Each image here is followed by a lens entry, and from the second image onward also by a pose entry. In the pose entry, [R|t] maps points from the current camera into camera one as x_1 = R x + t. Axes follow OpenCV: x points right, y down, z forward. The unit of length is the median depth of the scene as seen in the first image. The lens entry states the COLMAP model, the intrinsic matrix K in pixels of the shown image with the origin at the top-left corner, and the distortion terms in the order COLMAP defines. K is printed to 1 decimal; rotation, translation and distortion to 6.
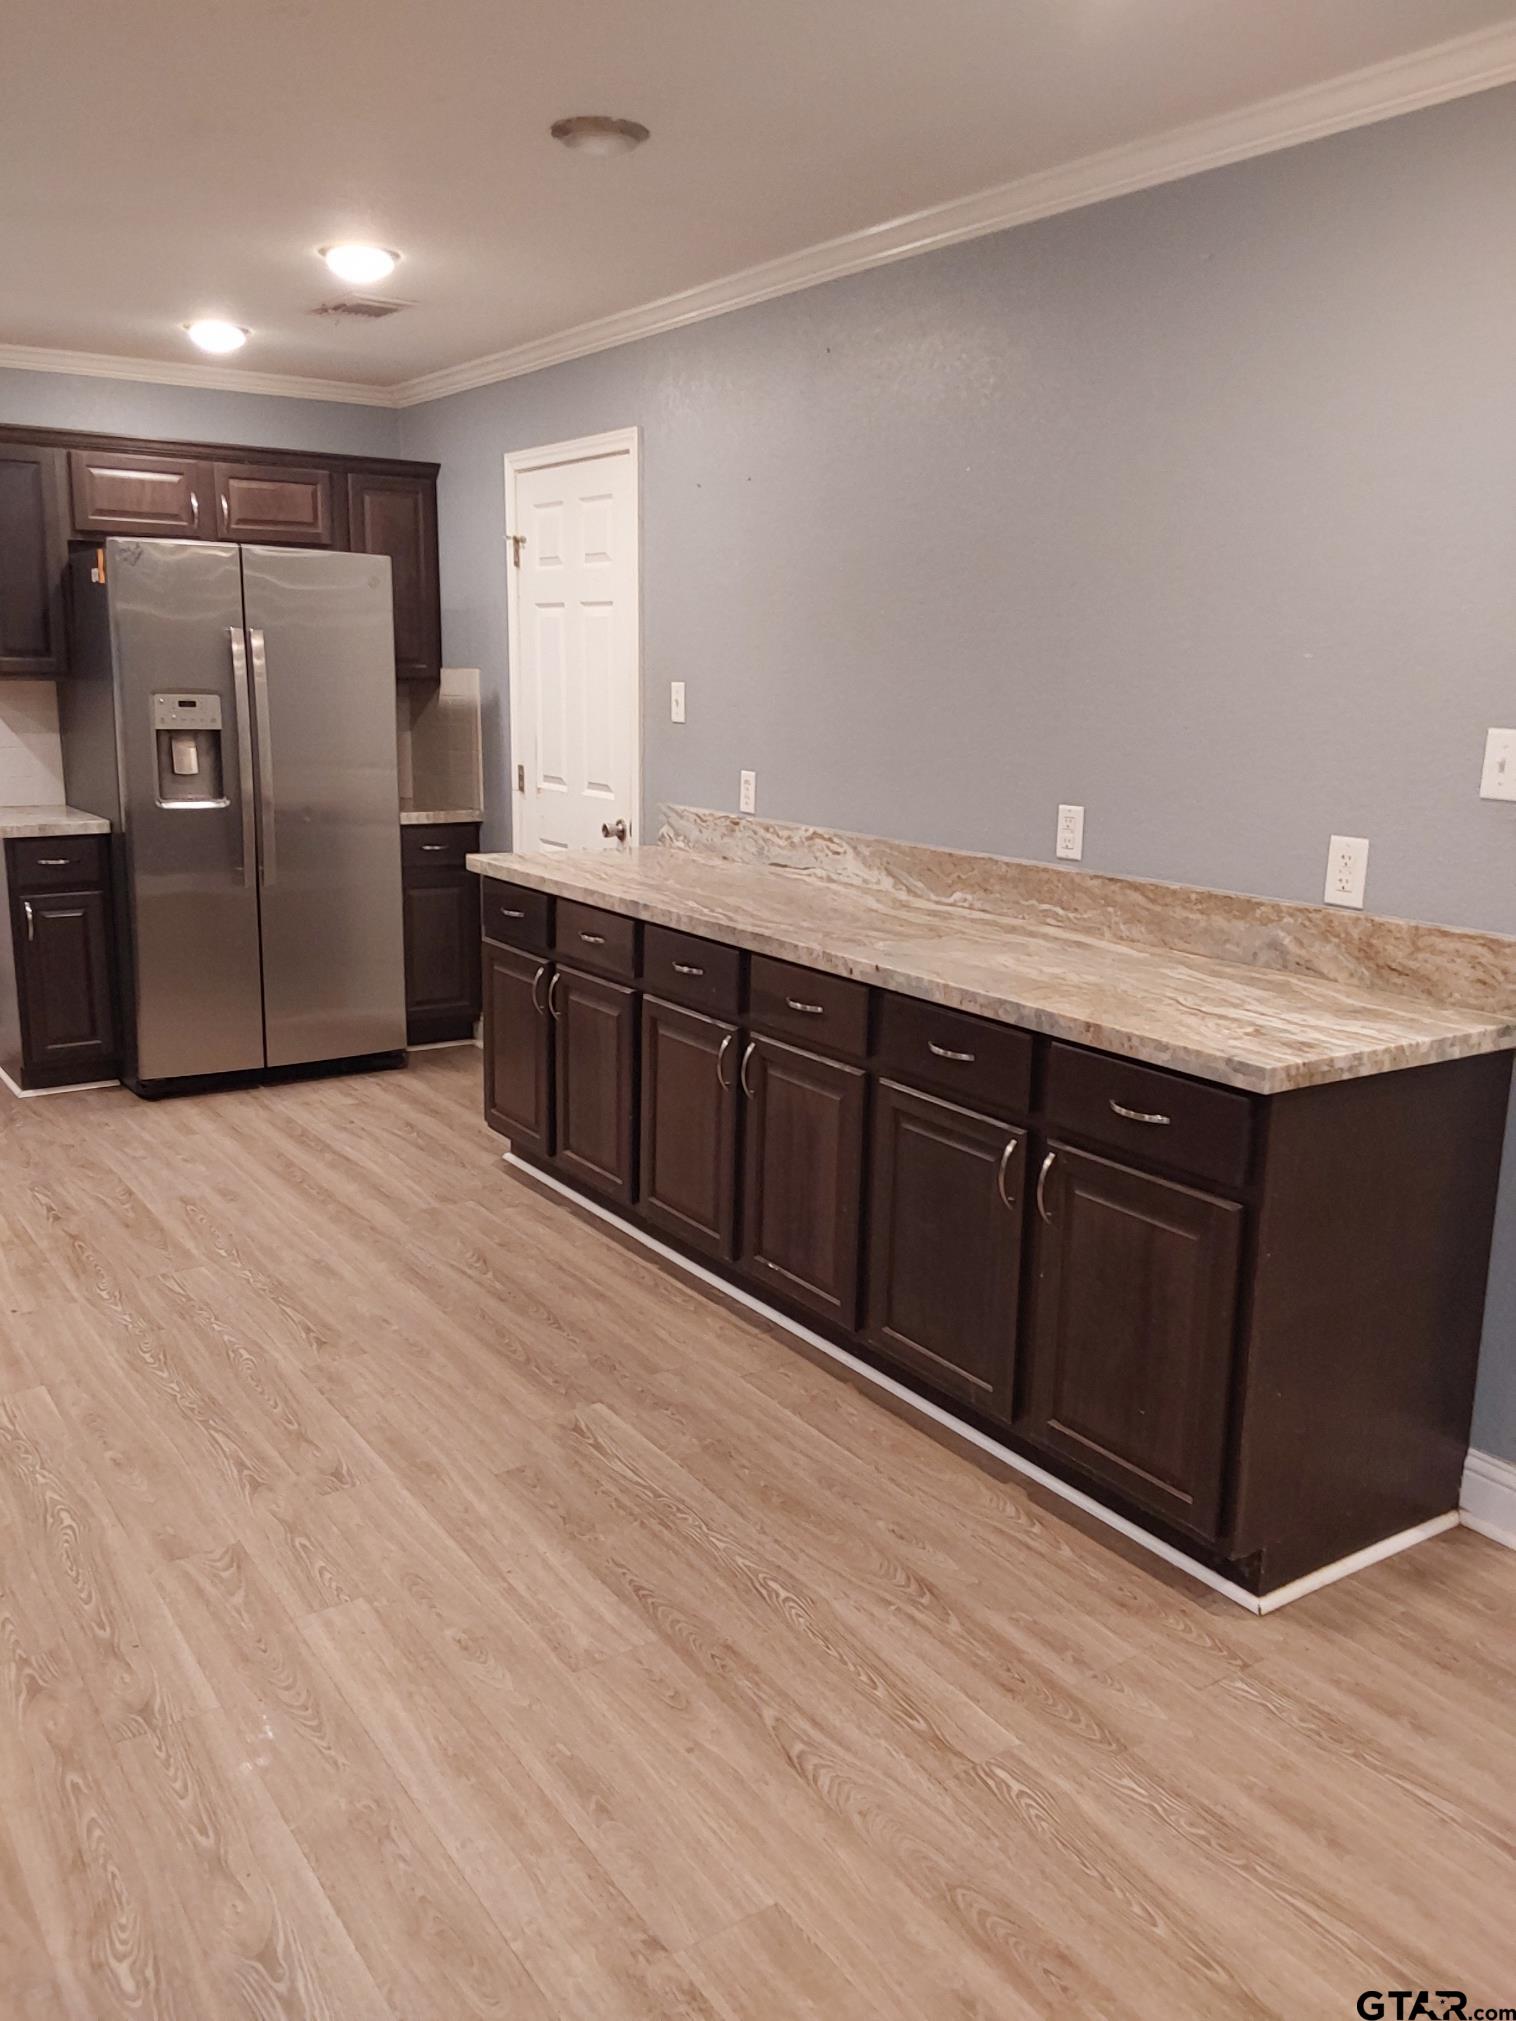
lens RADIAL K [[1606.0, 0, 758.0], [0, 1606.0, 1010.5], [0, 0, 1]] dist [0.114177, -0.191204]
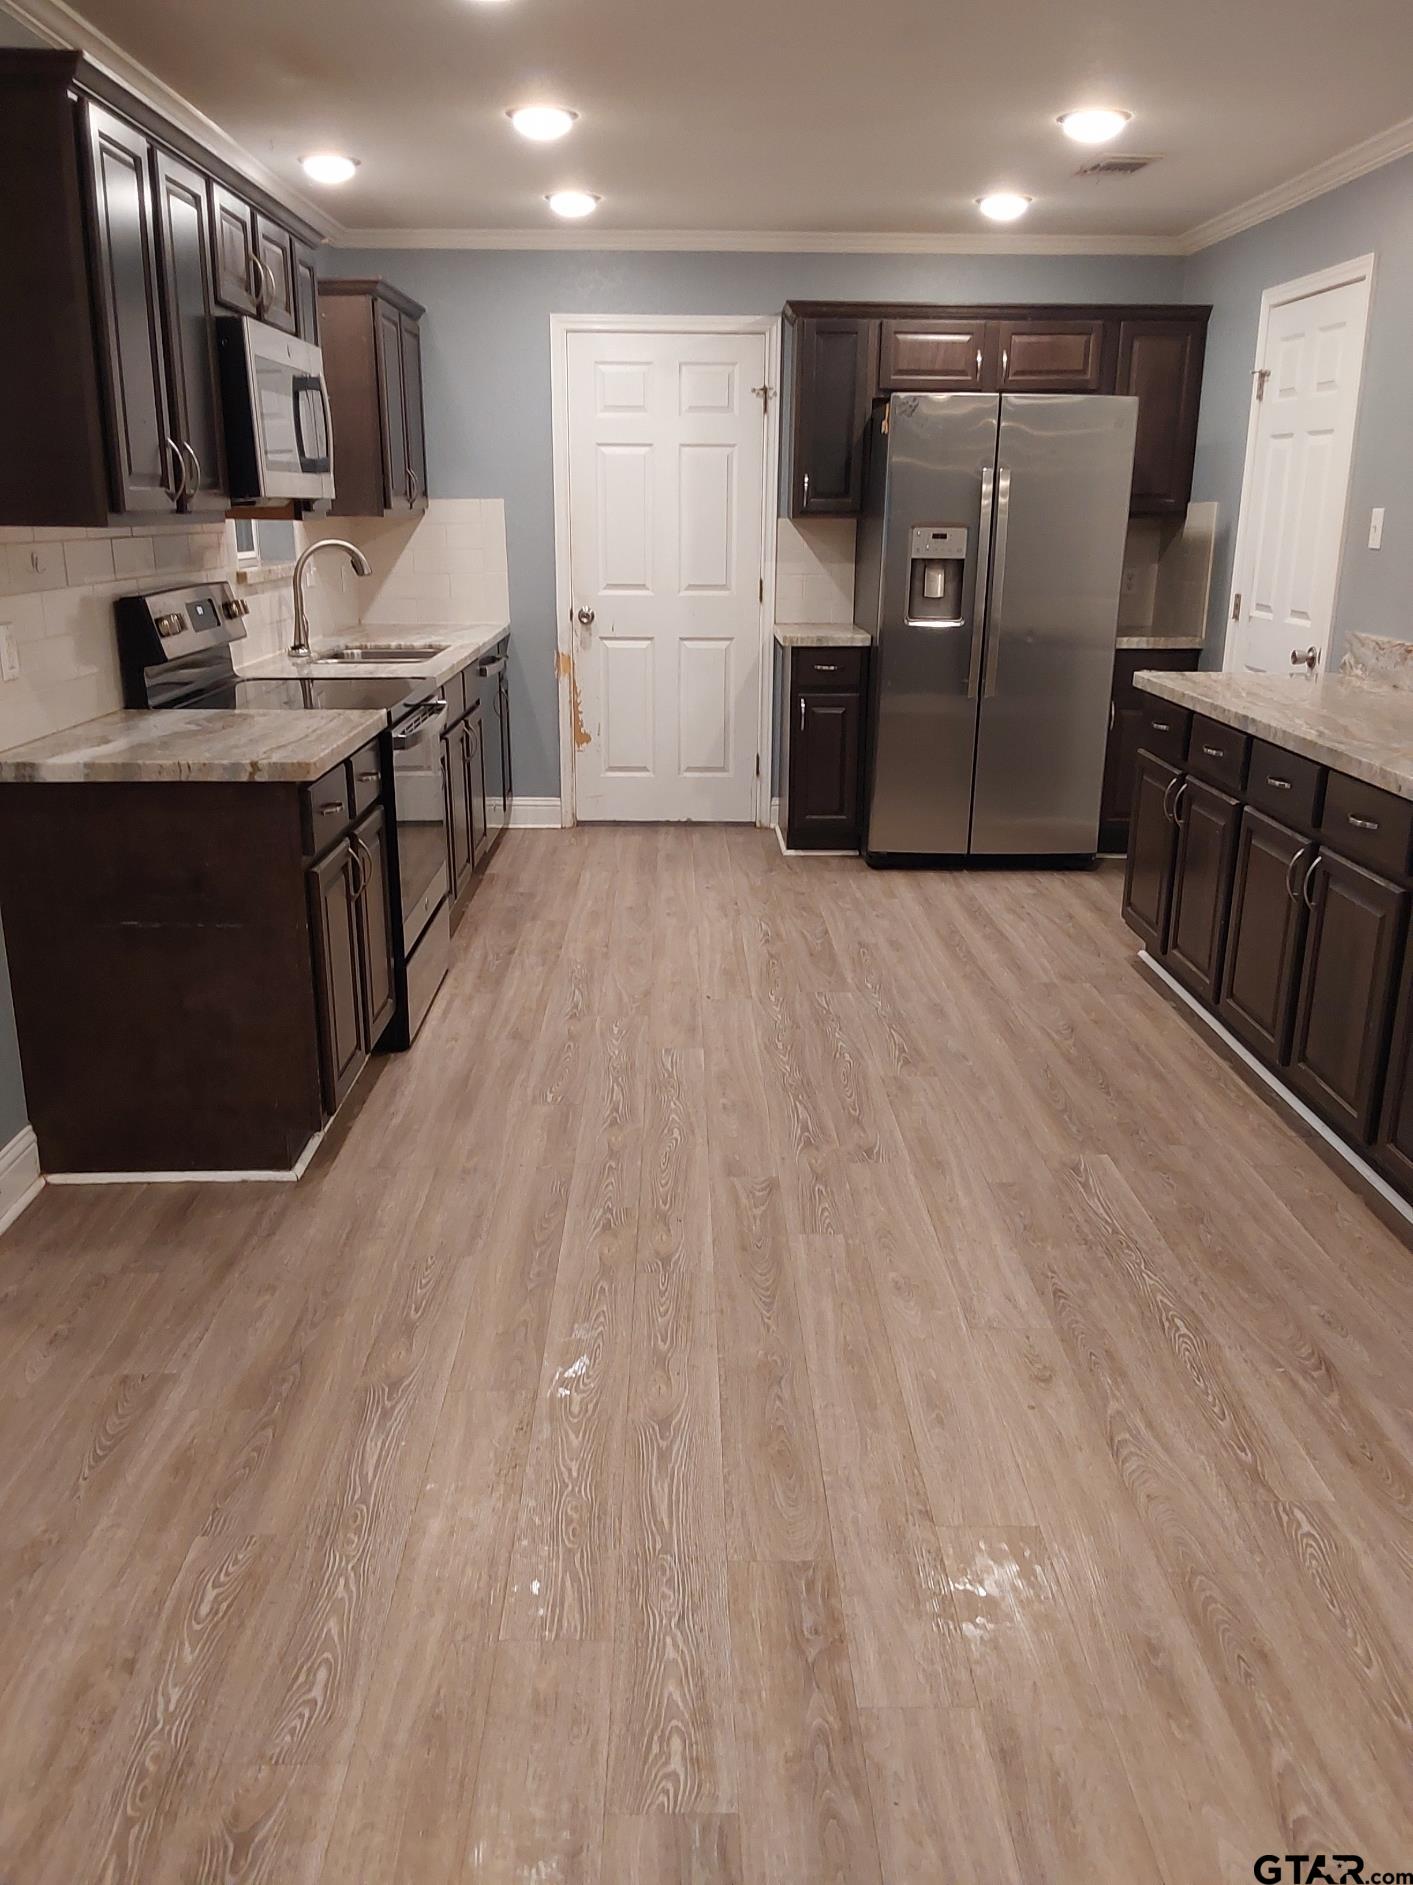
lens RADIAL K [[1500.7, 0, 706.5], [0, 1500.7, 942.5], [0, 0, 1]] dist [0.120970, -0.198384]
pose [[0.838418, 0.144733, -0.525460, 0.168259], [-0.111318, 0.989247, 0.094861, 0.023064], [0.533539, -0.021040, 0.845514, -0.031614]]
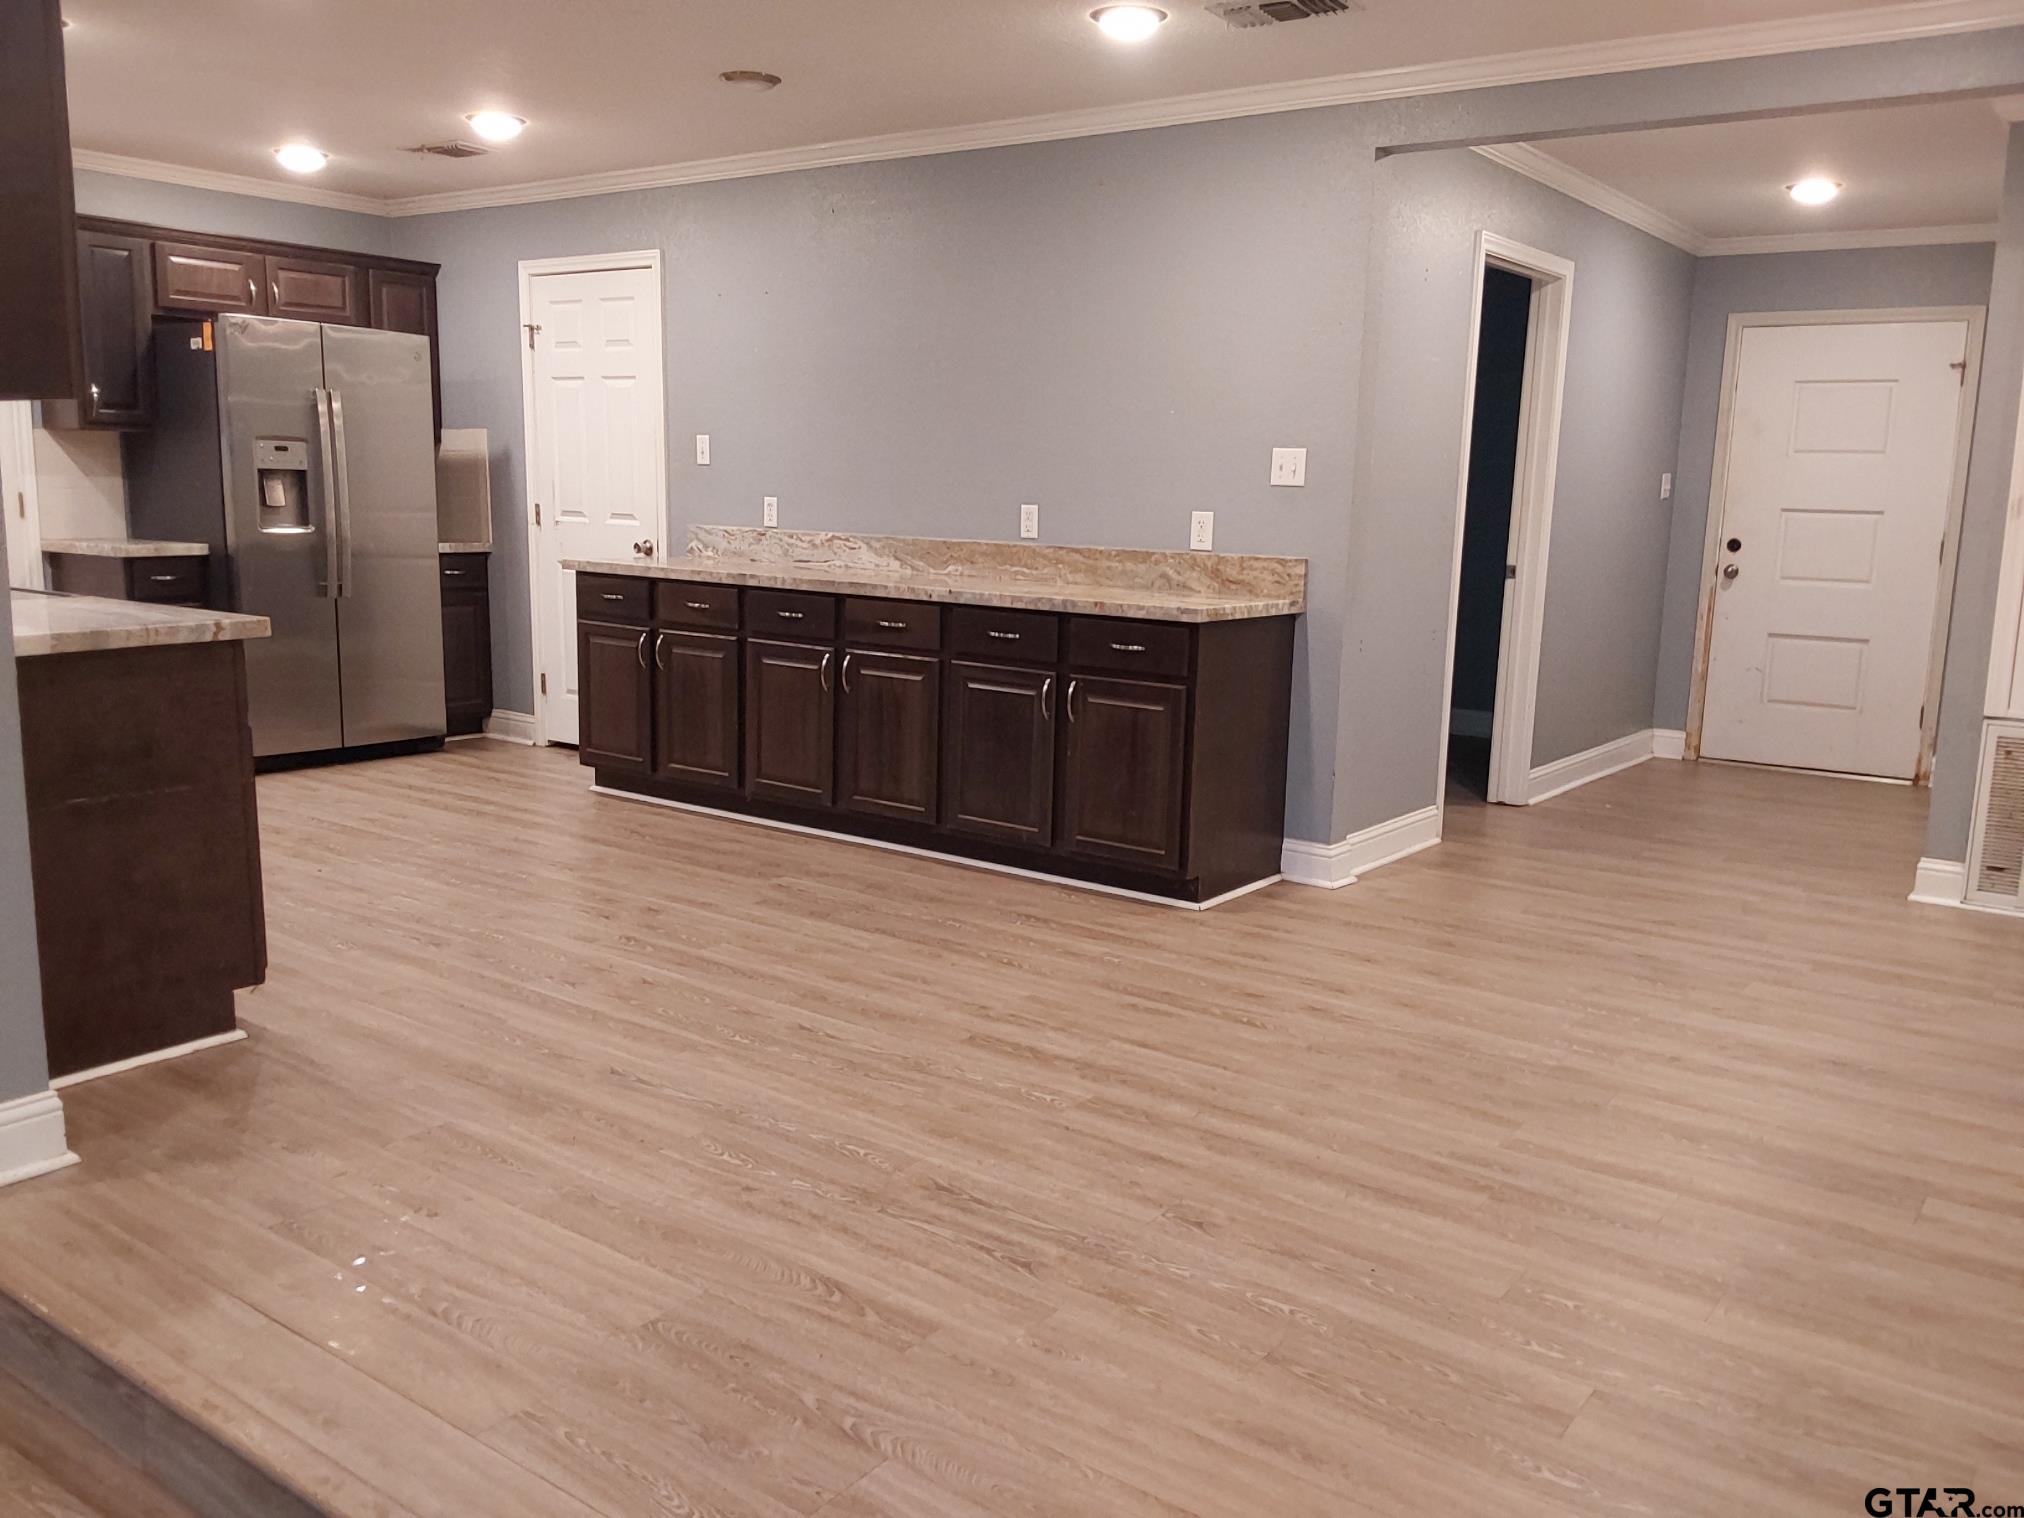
lens RADIAL K [[1624.2, 0, 1012.0], [0, 1624.2, 759.0], [0, 0, 1]] dist [0.124760, -0.197183]
pose [[0.941334, -0.049792, 0.333782, -0.344458], [0.063042, 0.997590, -0.028976, 0.157166], [-0.331535, 0.048319, 0.942205, -0.473514]]
